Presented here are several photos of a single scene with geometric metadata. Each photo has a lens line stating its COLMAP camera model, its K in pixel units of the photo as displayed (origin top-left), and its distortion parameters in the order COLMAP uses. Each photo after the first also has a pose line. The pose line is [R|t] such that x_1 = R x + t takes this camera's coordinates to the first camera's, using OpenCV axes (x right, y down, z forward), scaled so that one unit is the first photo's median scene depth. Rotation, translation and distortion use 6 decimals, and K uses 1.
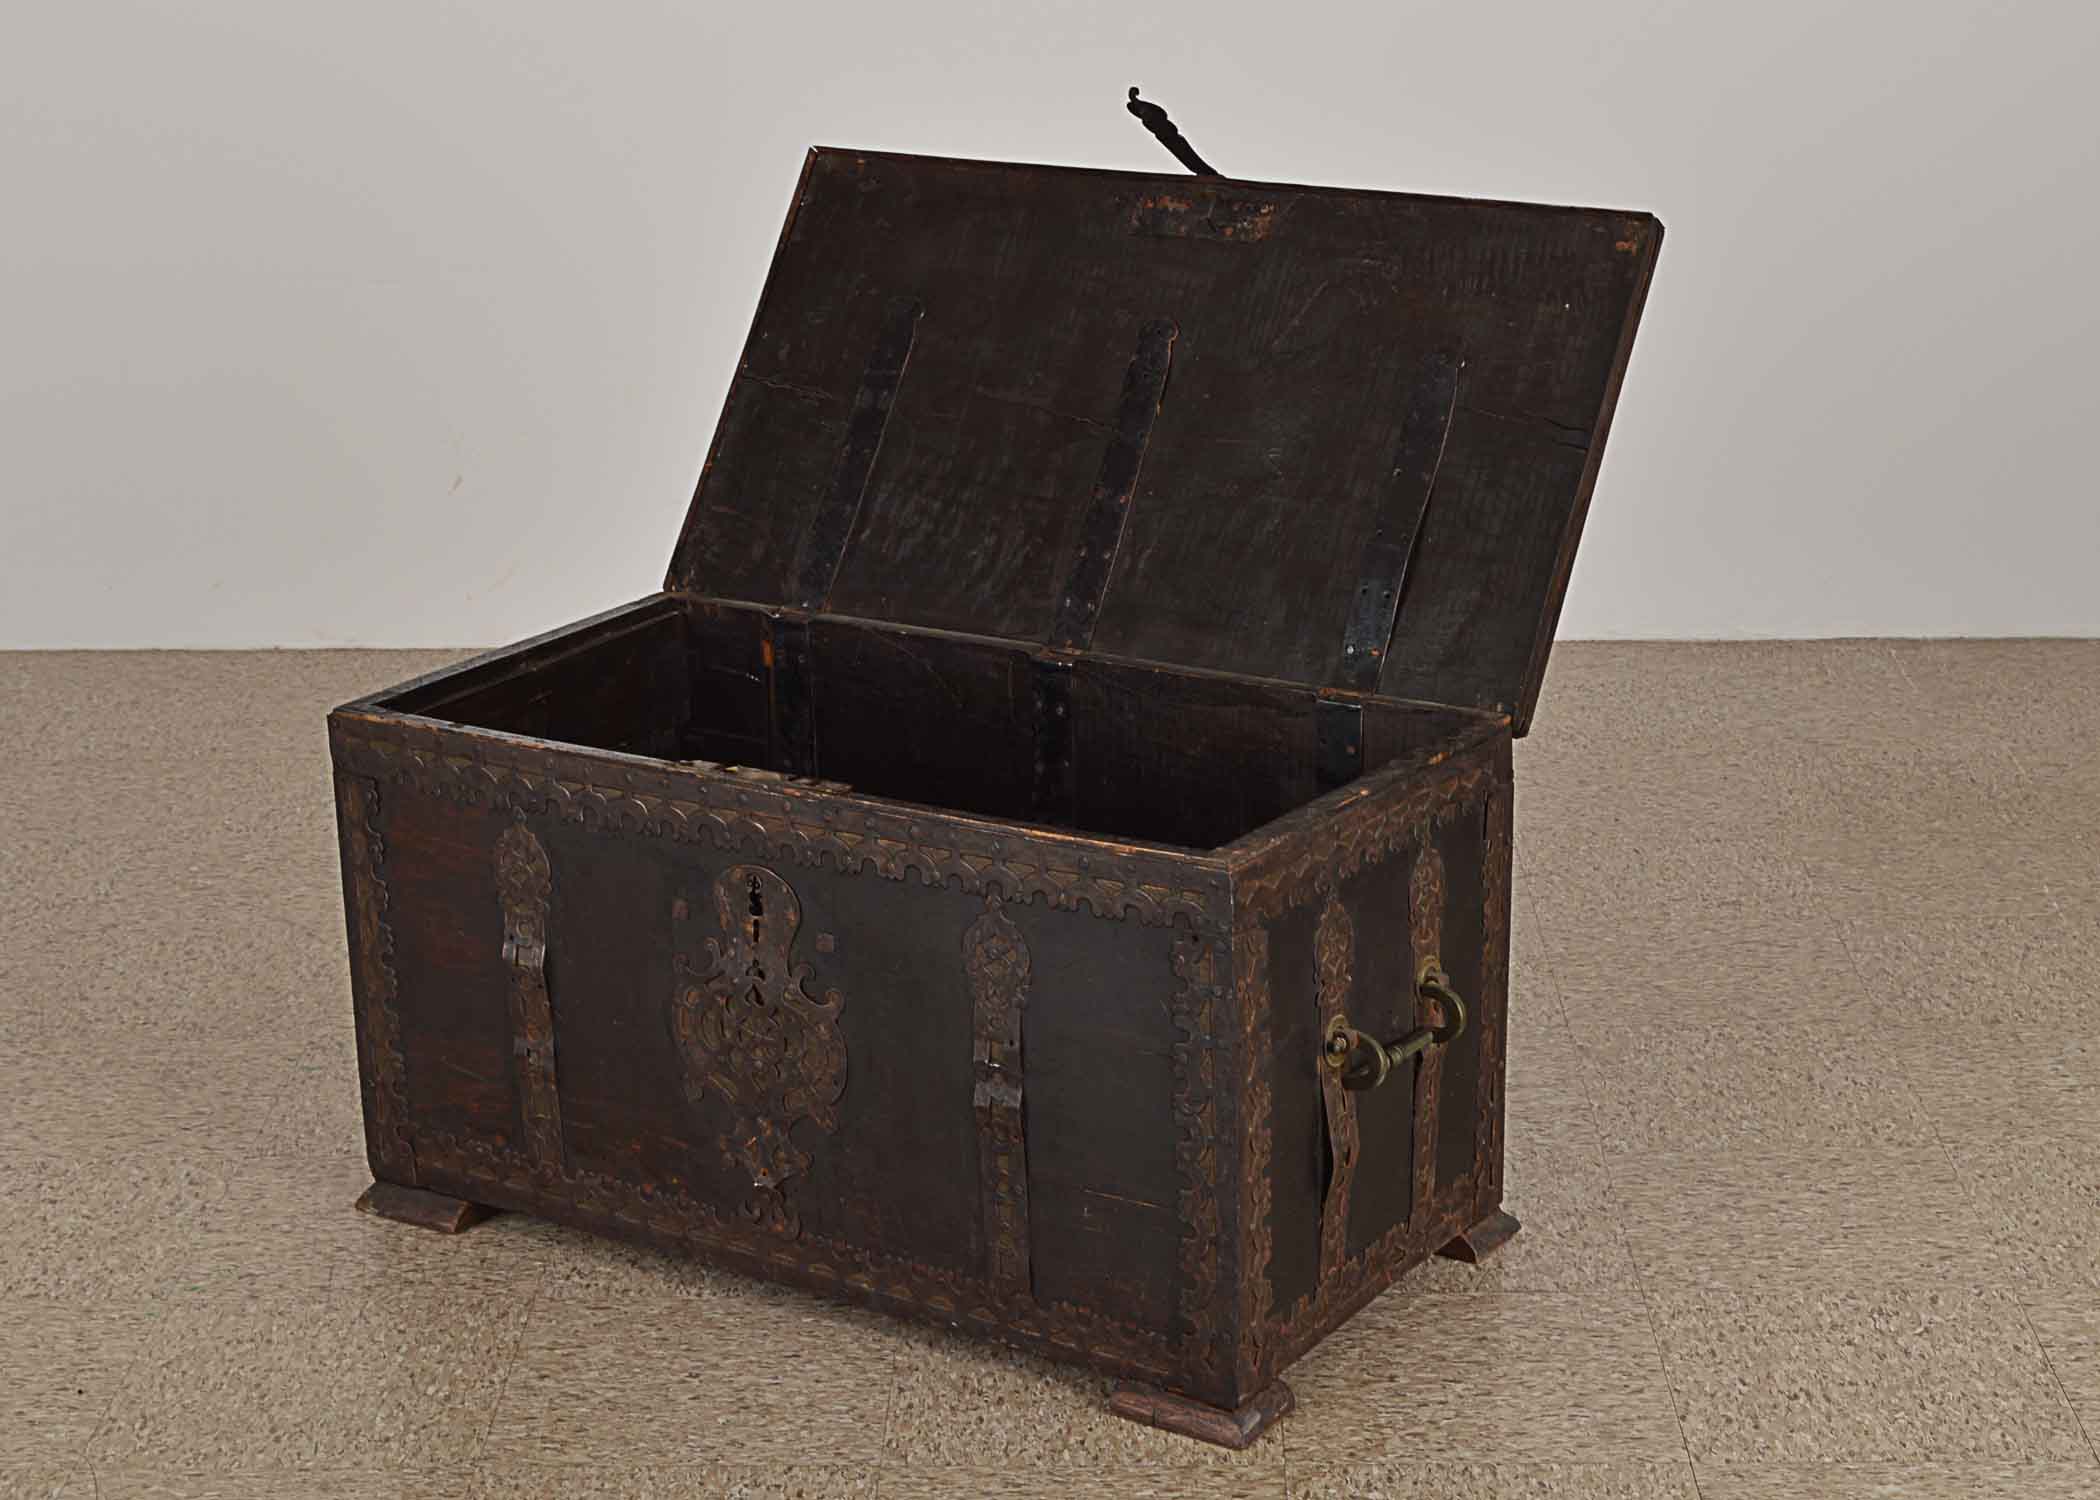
lens RADIAL K [[4117.1, 0, 1068.7], [0, 4117.1, 744.8], [0, 0, 1]] dist [0.002726, 0.000000]
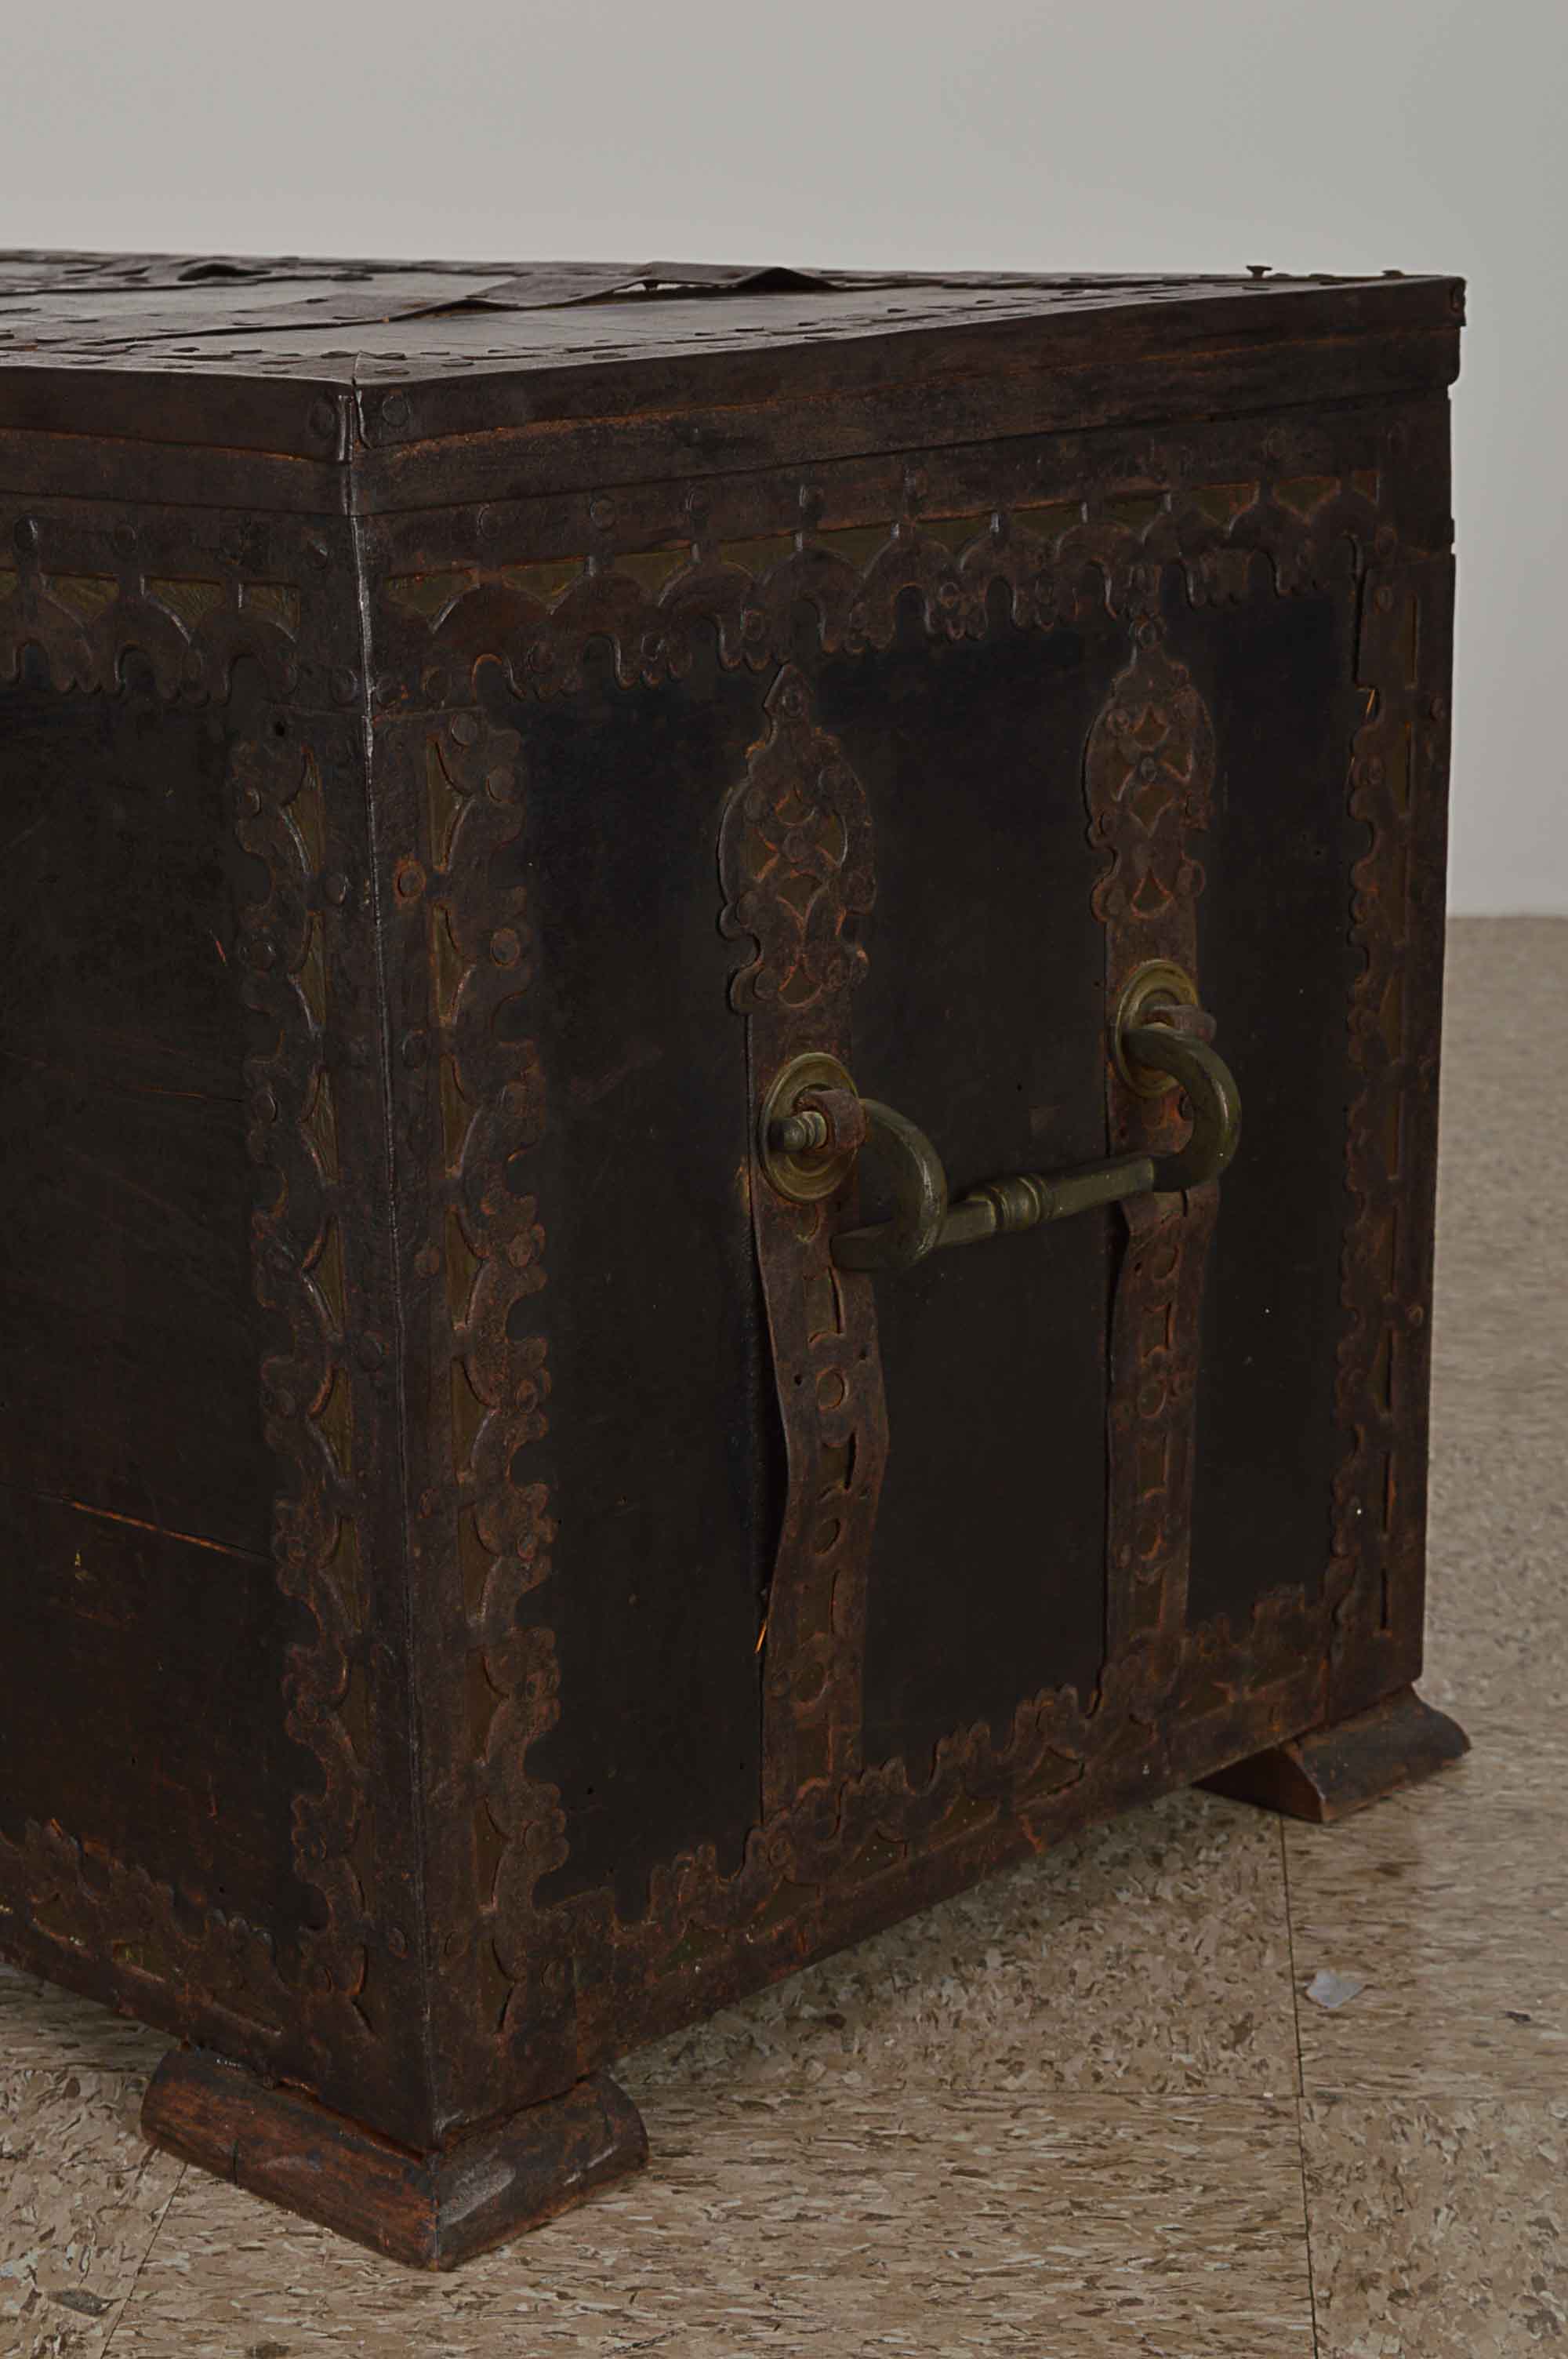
lens RADIAL K [[4583.1, 0, 762.6], [0, 4583.1, 1194.8], [0, 0, 1]] dist [0.024104, 0.000000]
pose [[0.983099, 0.040418, -0.178556, 0.127135], [-0.047627, 0.998206, -0.036274, 0.089202], [0.176769, 0.044165, 0.983261, 0.592655]]
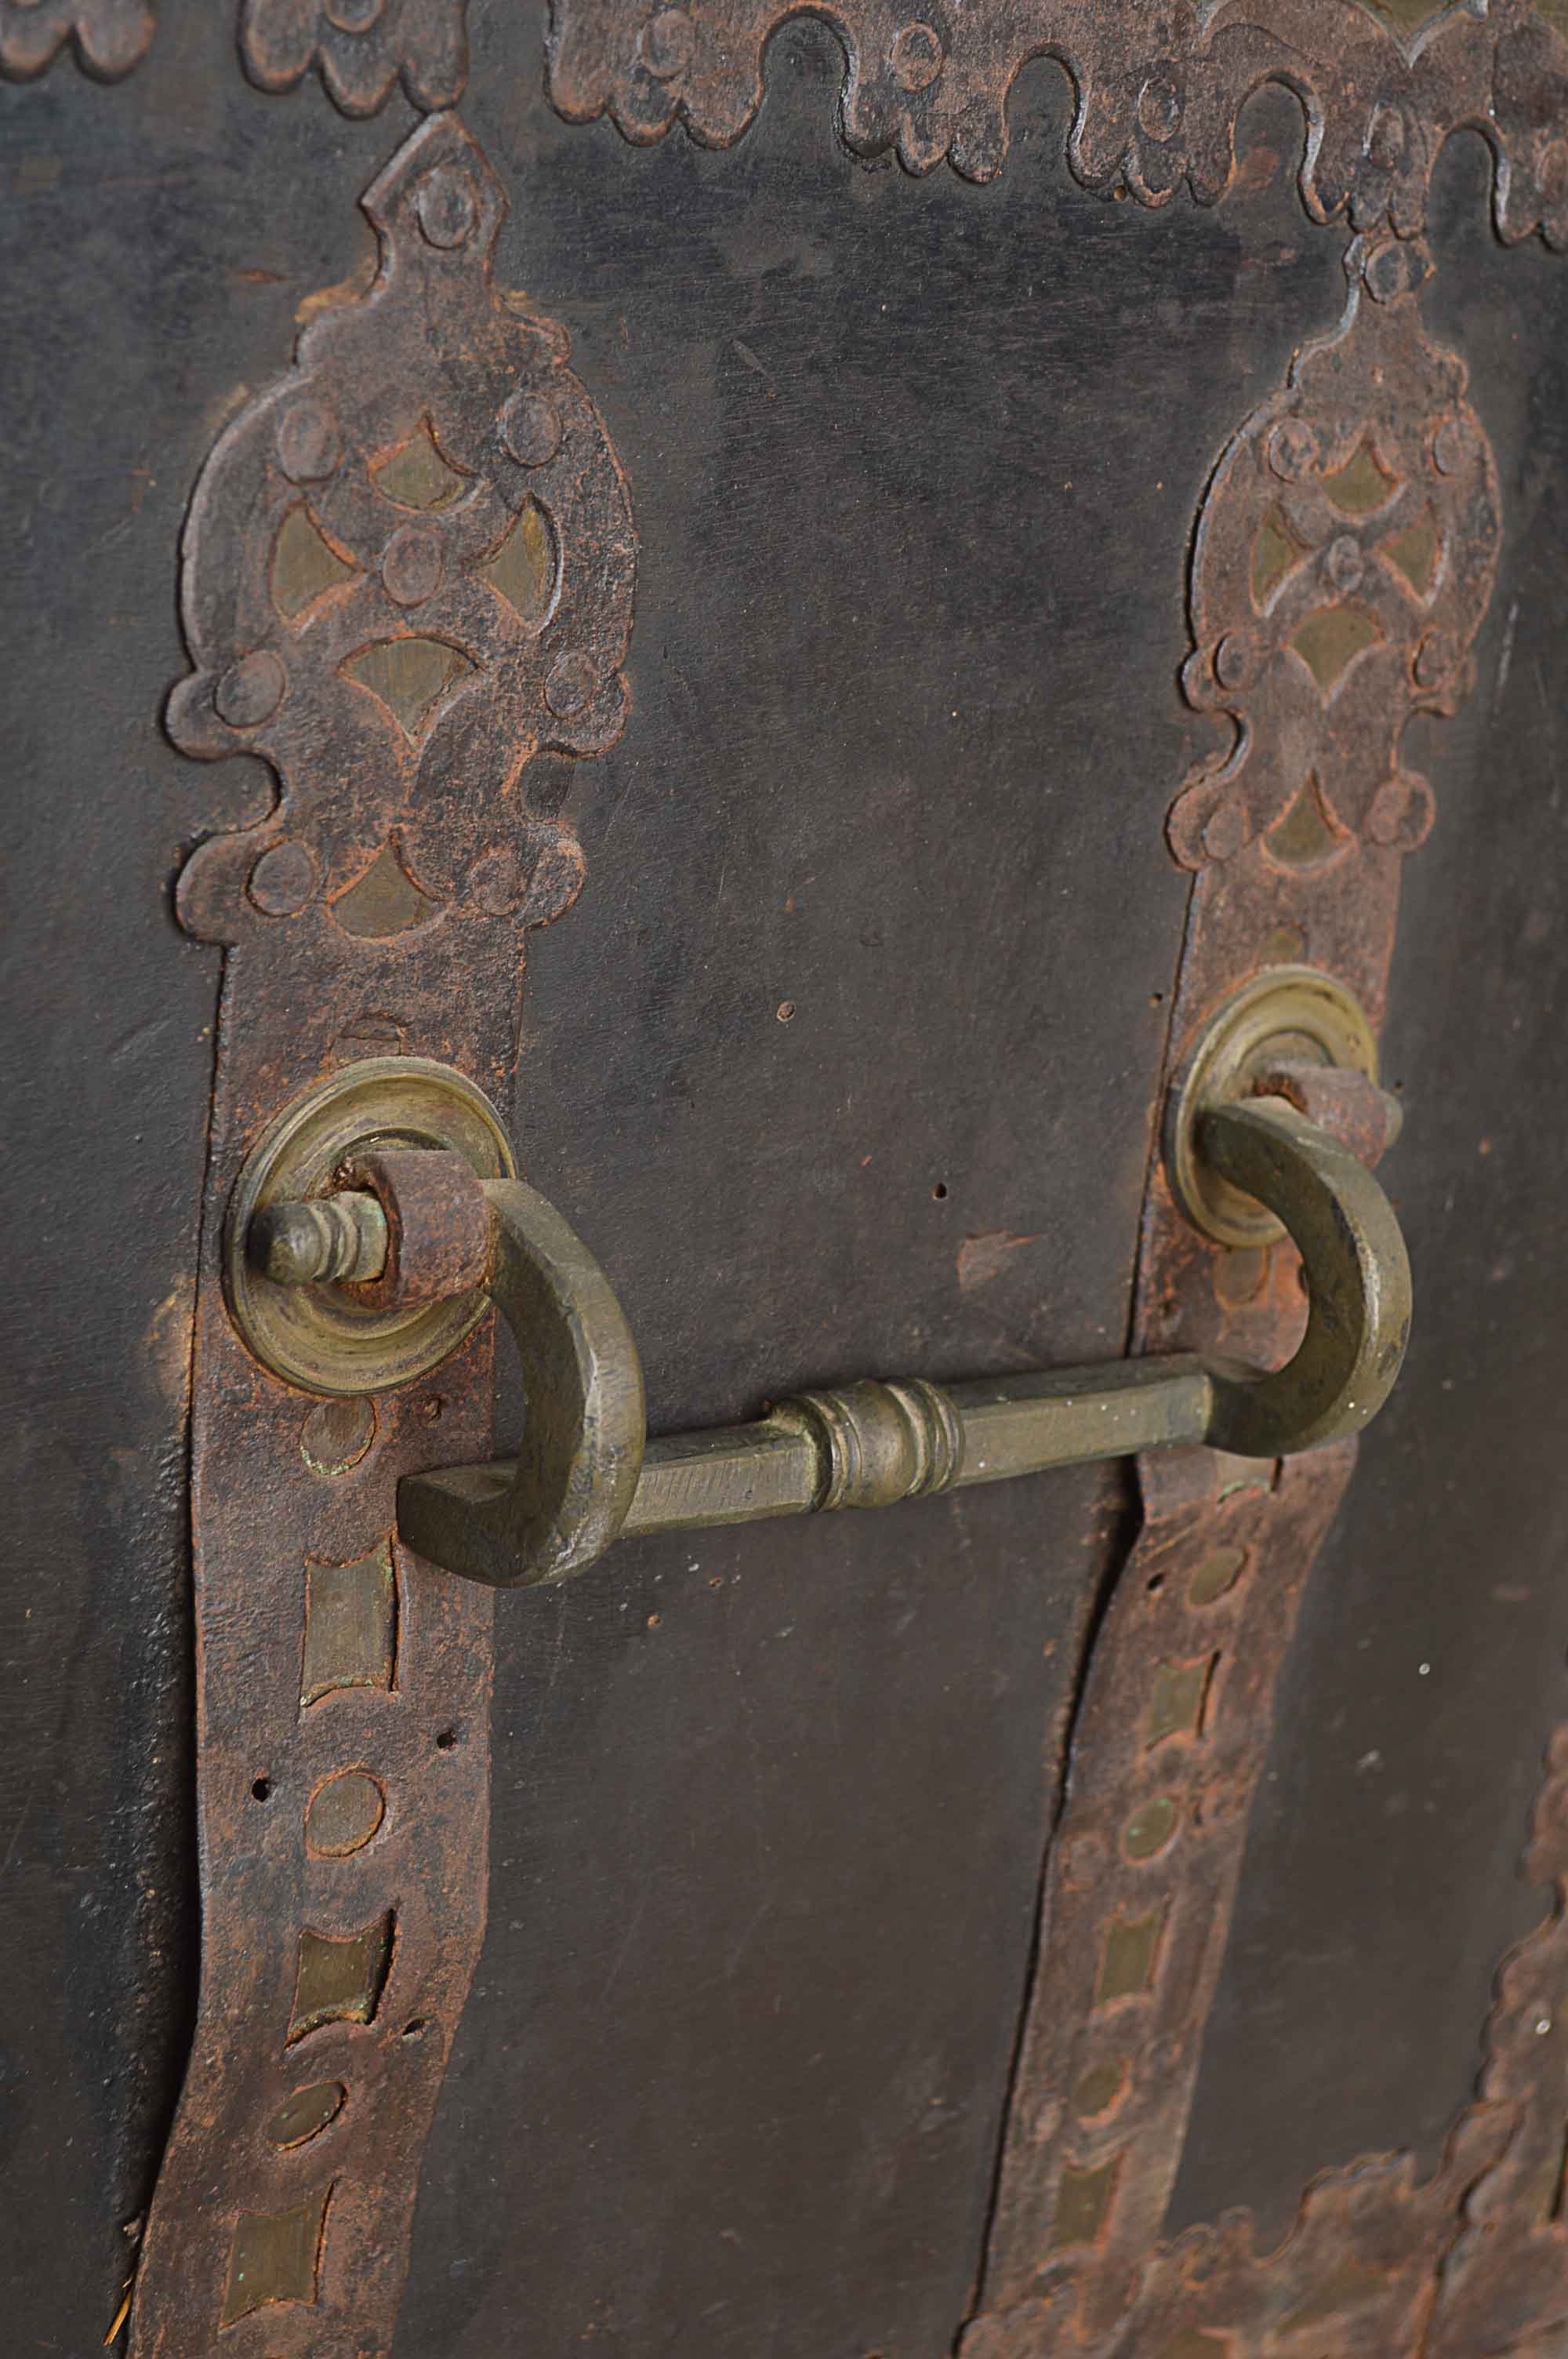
lens RADIAL K [[3789.3, 0, 798.2], [0, 3789.3, 1179.3], [0, 0, 1]] dist [-0.005425, 0.000000]
pose [[0.938614, 0.212589, -0.271678, 0.113566], [-0.216788, 0.976106, 0.014829, 0.062748], [0.268339, 0.044978, 0.962274, 0.840418]]
